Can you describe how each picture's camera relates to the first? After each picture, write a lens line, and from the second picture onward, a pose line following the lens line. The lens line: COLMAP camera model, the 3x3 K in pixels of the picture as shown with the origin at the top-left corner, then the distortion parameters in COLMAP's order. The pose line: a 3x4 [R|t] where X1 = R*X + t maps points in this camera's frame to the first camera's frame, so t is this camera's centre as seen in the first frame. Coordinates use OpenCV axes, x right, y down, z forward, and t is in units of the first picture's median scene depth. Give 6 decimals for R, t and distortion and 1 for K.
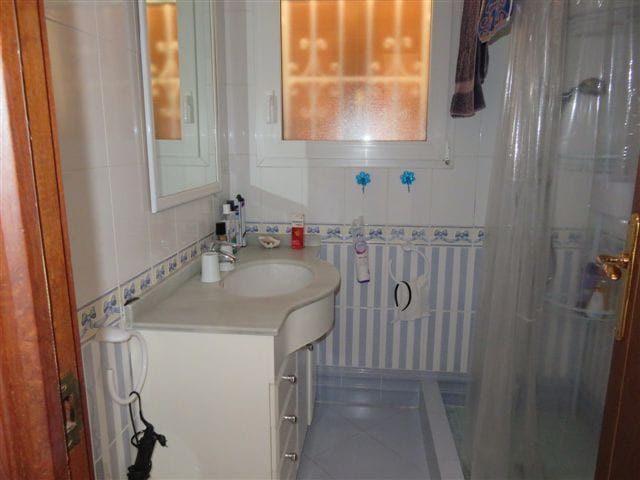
lens RADIAL K [[476.4, 0, 319.9], [0, 476.4, 240.0], [0, 0, 1]] dist [-0.006165, -0.003958]
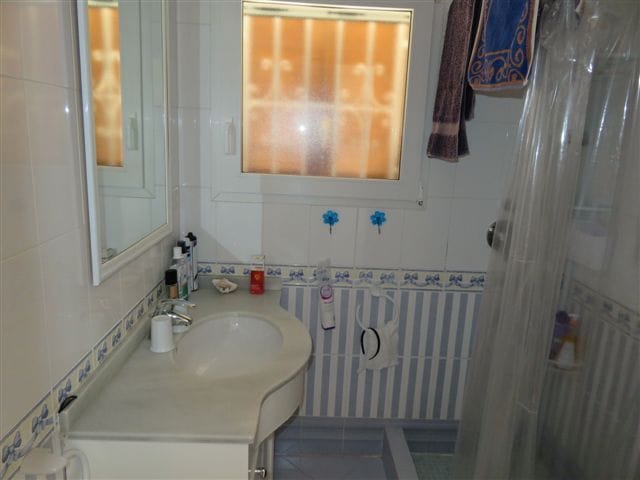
lens RADIAL K [[476.4, 0, 320.0], [0, 476.4, 240.4], [0, 0, 1]] dist [-0.006165, -0.003958]
pose [[0.990449, 0.011501, 0.137402, -0.053743], [-0.013963, 0.999759, 0.016965, -0.099698], [-0.137174, -0.018722, 0.990370, 0.094917]]
